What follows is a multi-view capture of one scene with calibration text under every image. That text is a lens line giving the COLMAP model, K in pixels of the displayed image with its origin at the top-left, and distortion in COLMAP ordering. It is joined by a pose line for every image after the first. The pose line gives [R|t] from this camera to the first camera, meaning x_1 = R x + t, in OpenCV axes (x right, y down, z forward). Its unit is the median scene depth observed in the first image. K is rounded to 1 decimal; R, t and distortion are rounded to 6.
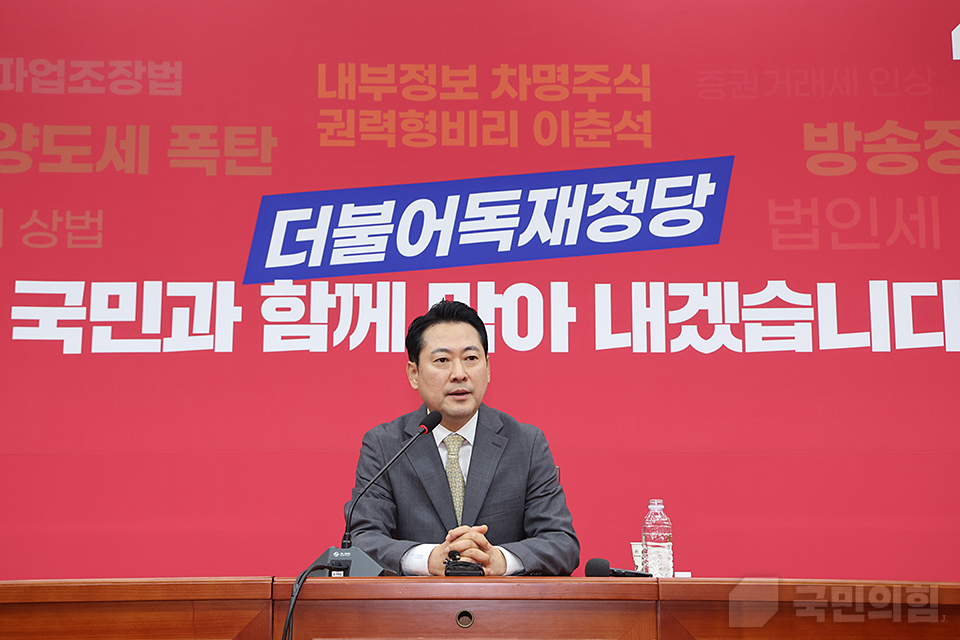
lens RADIAL K [[1425.2, 0, 467.8], [0, 1425.2, 321.6], [0, 0, 1]] dist [0.180816, 0.007039]
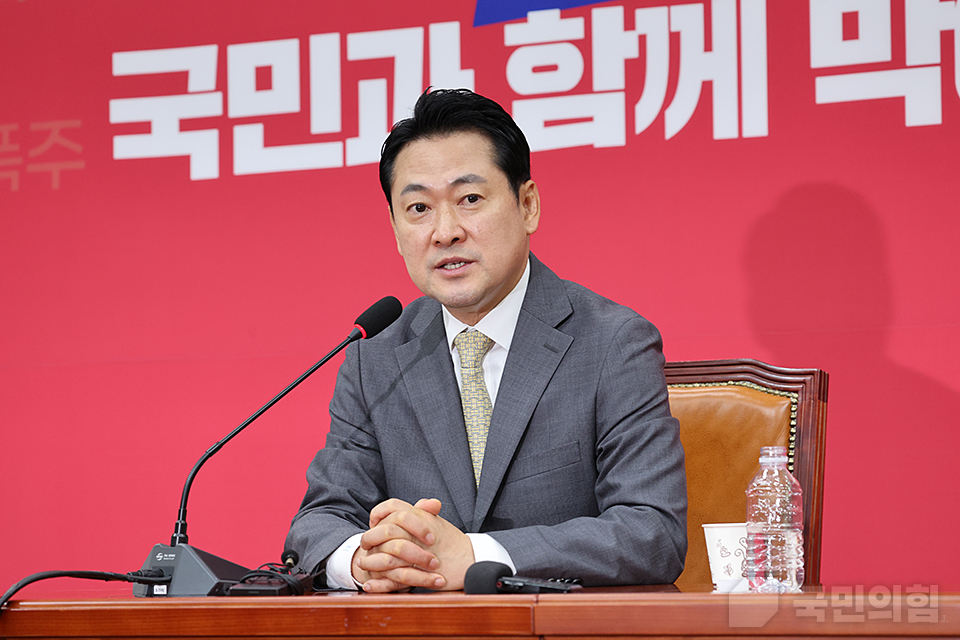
lens RADIAL K [[3227.8, 0, 480.0], [0, 3227.8, 320.0], [0, 0, 1]] dist [0.144873, 1.954348]
pose [[0.899016, -0.042915, -0.435808, 0.356870], [0.088696, 0.992404, 0.085245, -0.020061], [0.428839, -0.115291, 0.895994, -0.070539]]
